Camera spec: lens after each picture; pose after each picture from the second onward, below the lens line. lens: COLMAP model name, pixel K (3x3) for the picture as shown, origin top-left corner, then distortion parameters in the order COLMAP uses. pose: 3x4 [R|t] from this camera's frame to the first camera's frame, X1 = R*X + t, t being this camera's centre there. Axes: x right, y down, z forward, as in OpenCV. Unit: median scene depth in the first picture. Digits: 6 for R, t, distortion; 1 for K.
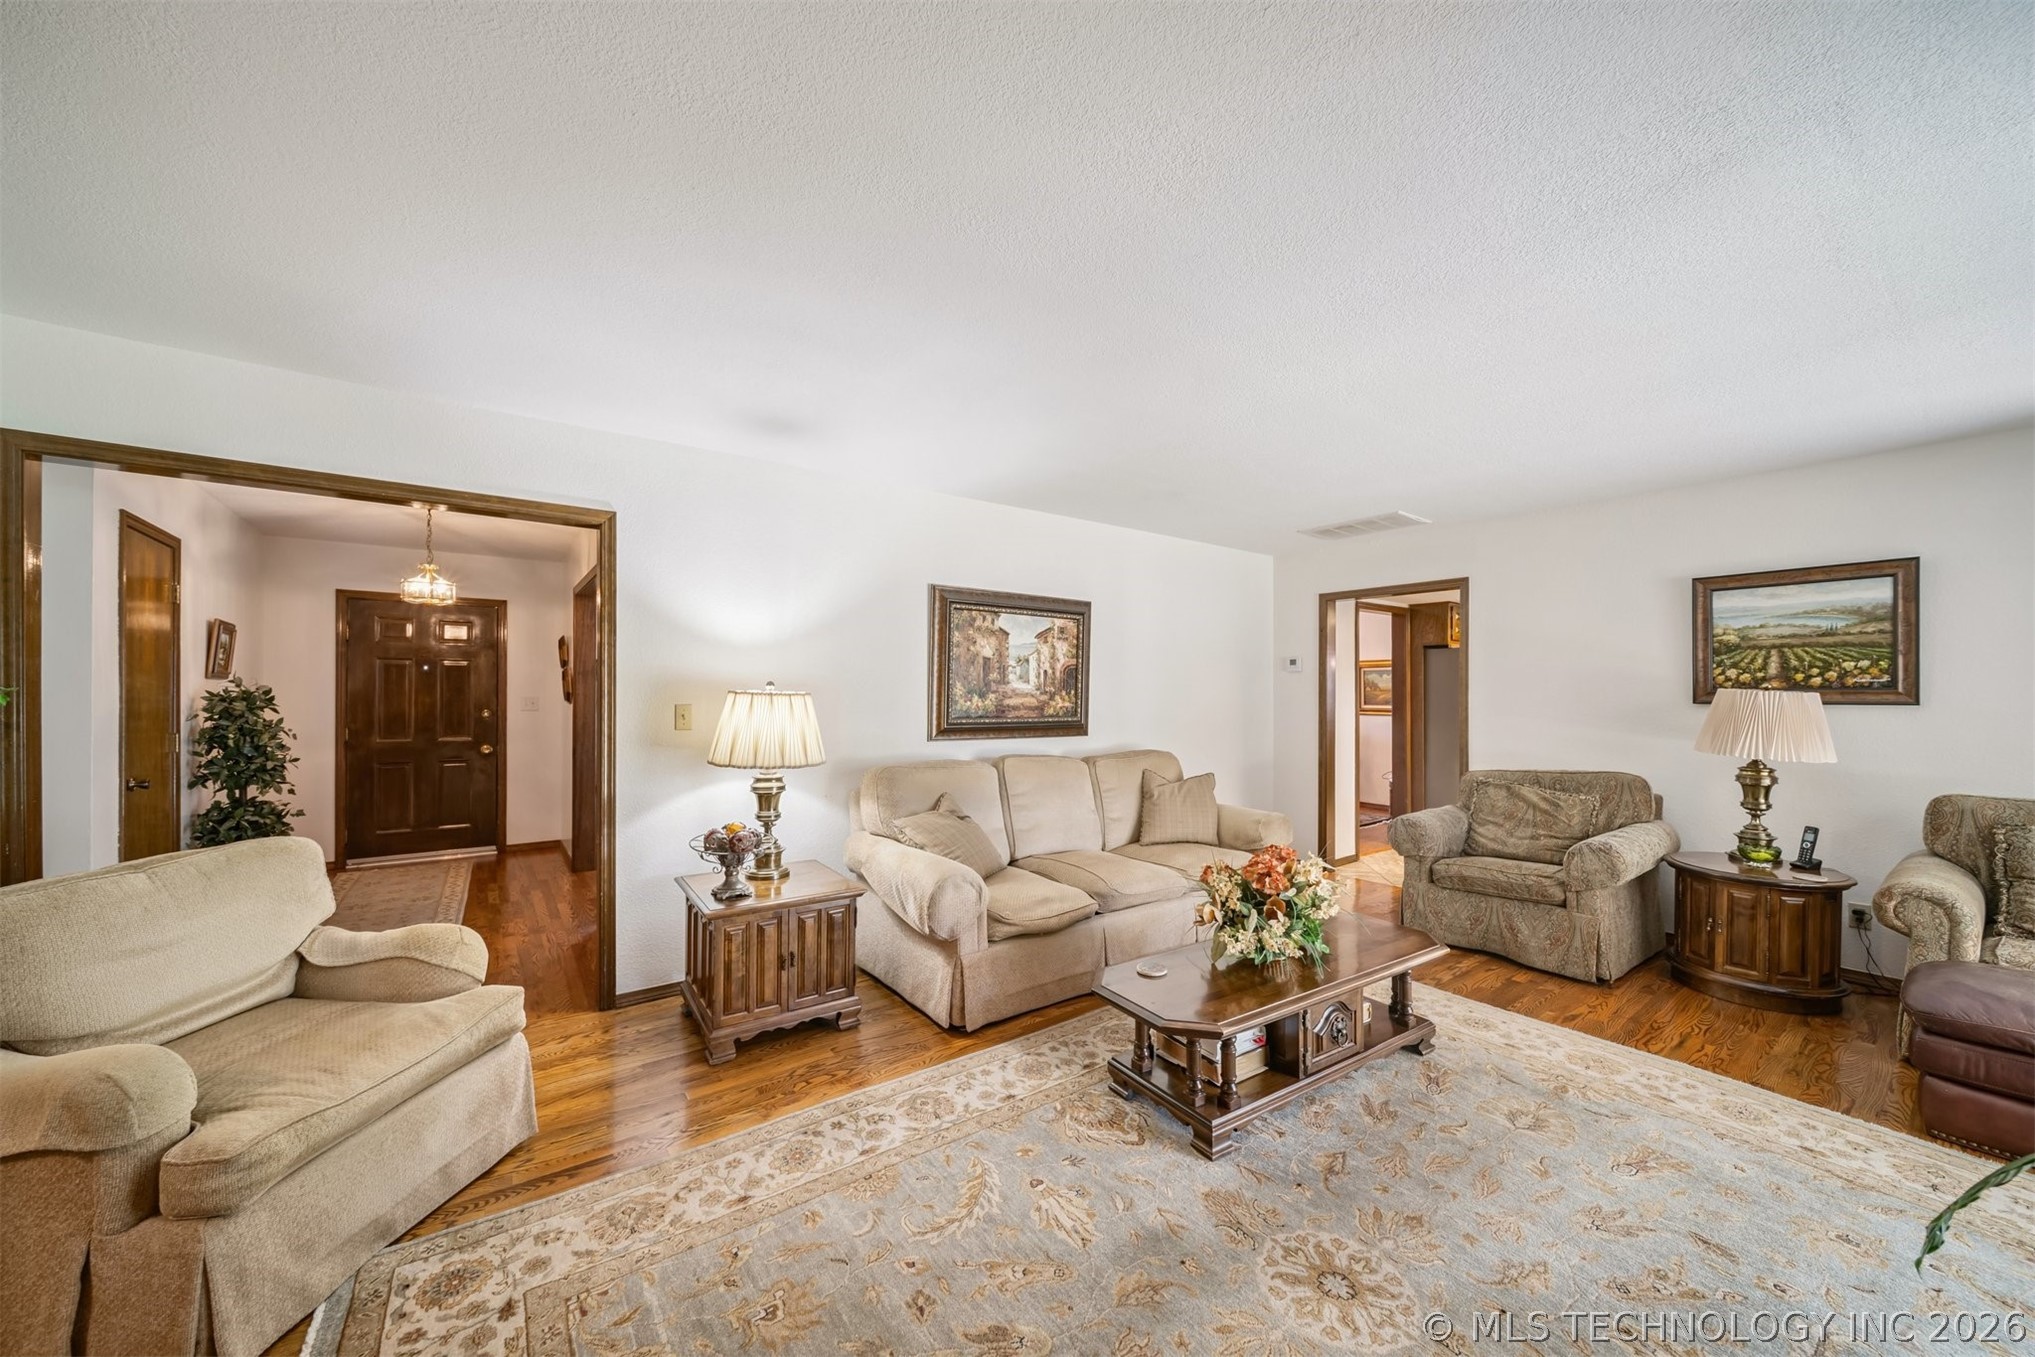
lens RADIAL K [[732.4, 0, 1022.9], [0, 732.4, 690.2], [0, 0, 1]] dist [-0.002213, -0.000867]
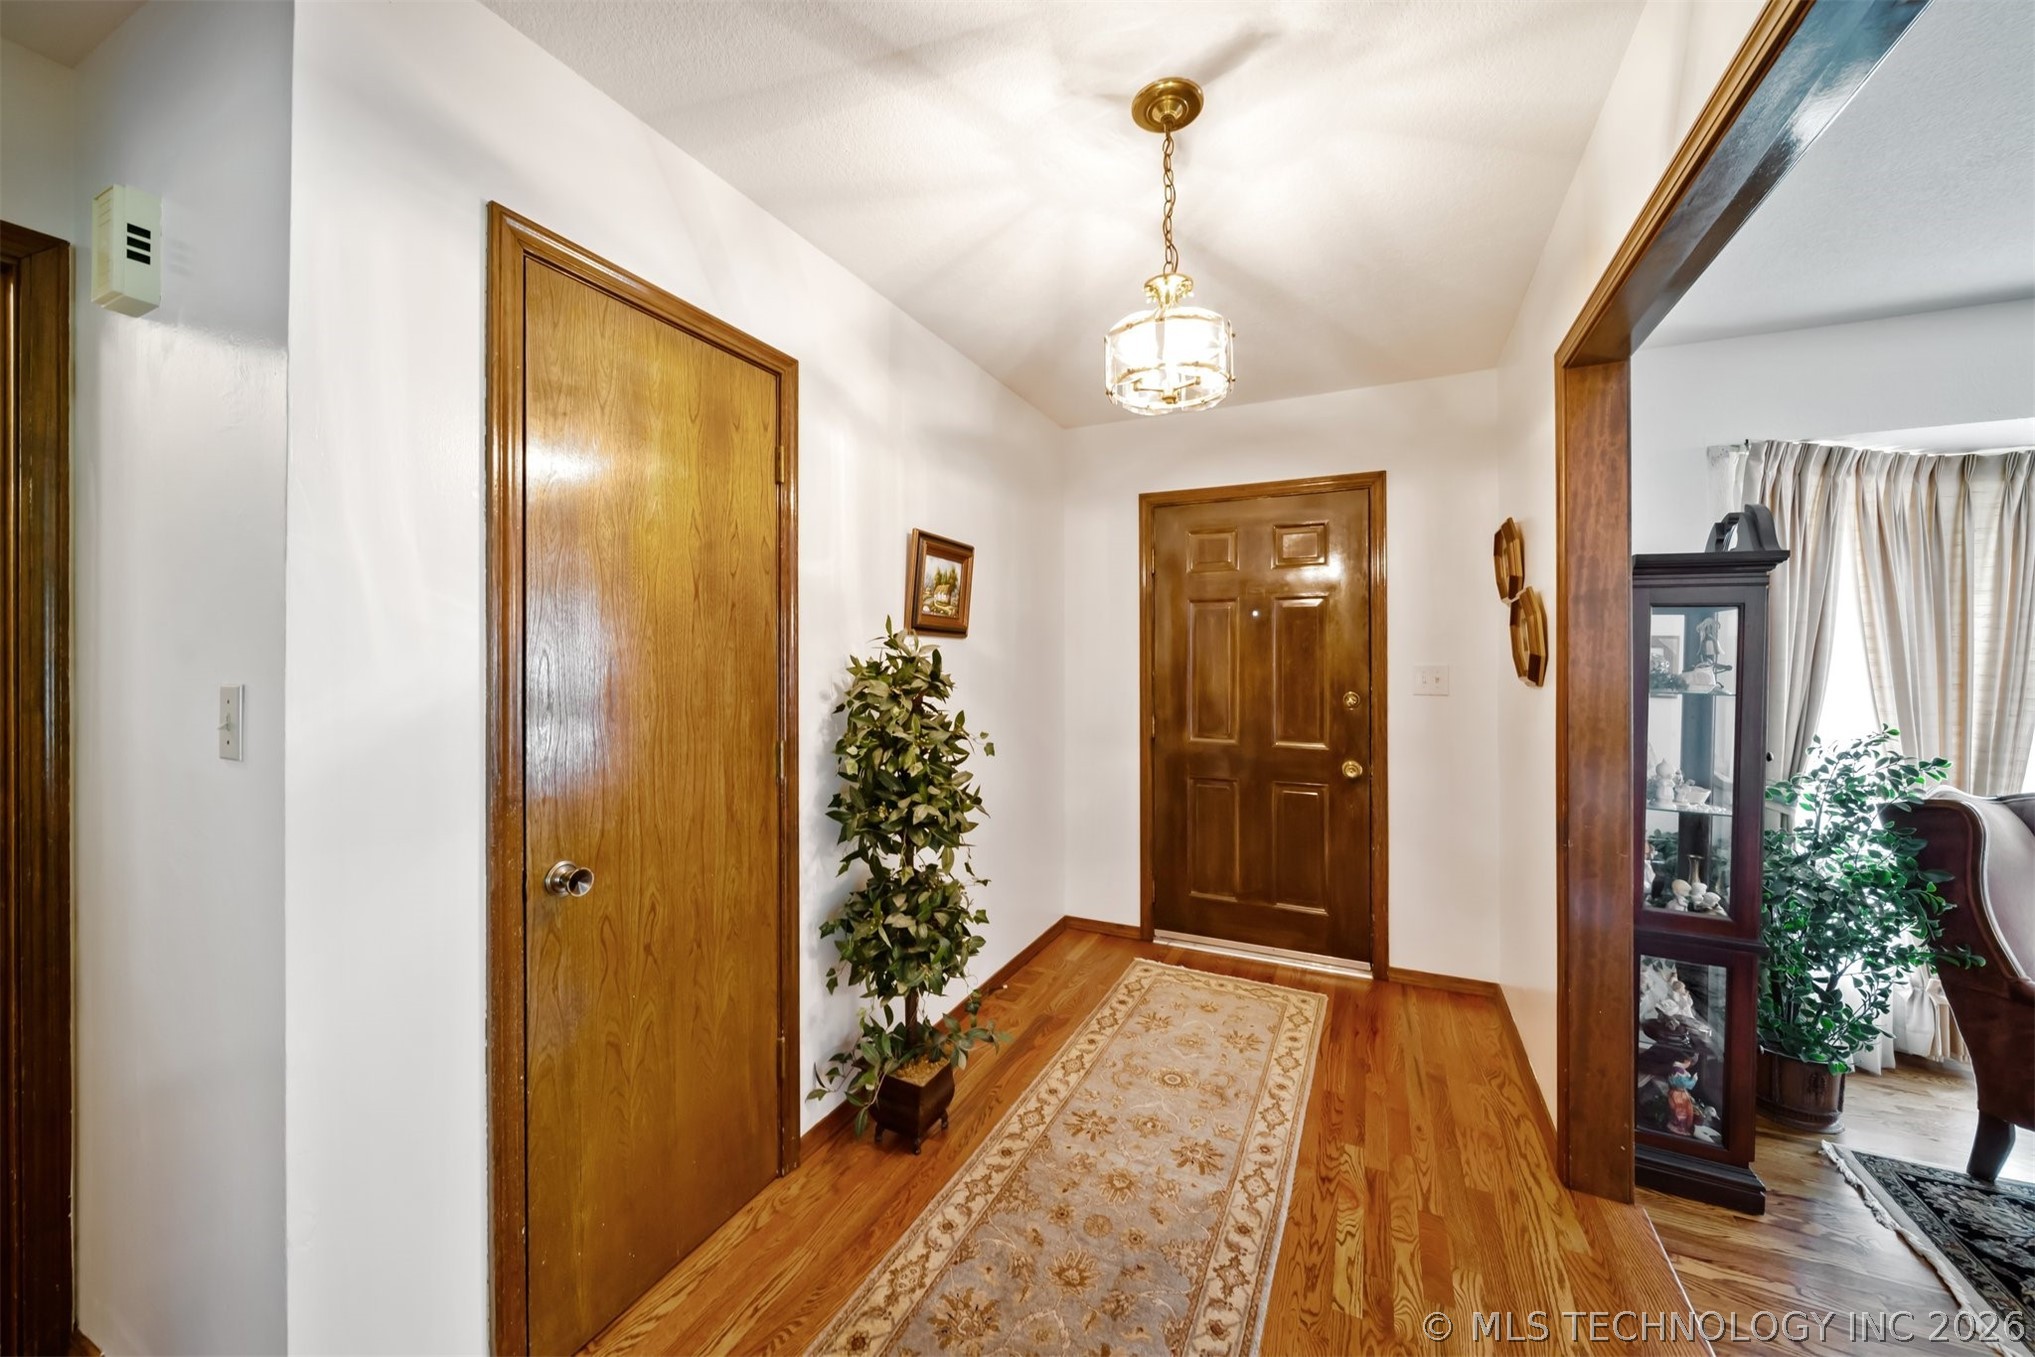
lens RADIAL K [[732.4, 0, 1024.1], [0, 732.4, 670.5], [0, 0, 1]] dist [-0.002213, -0.000867]
pose [[0.475013, 0.007247, -0.879949, -0.404751], [0.011363, 0.999832, 0.014368, 0.002371], [0.879905, -0.016824, 0.474851, 0.572953]]
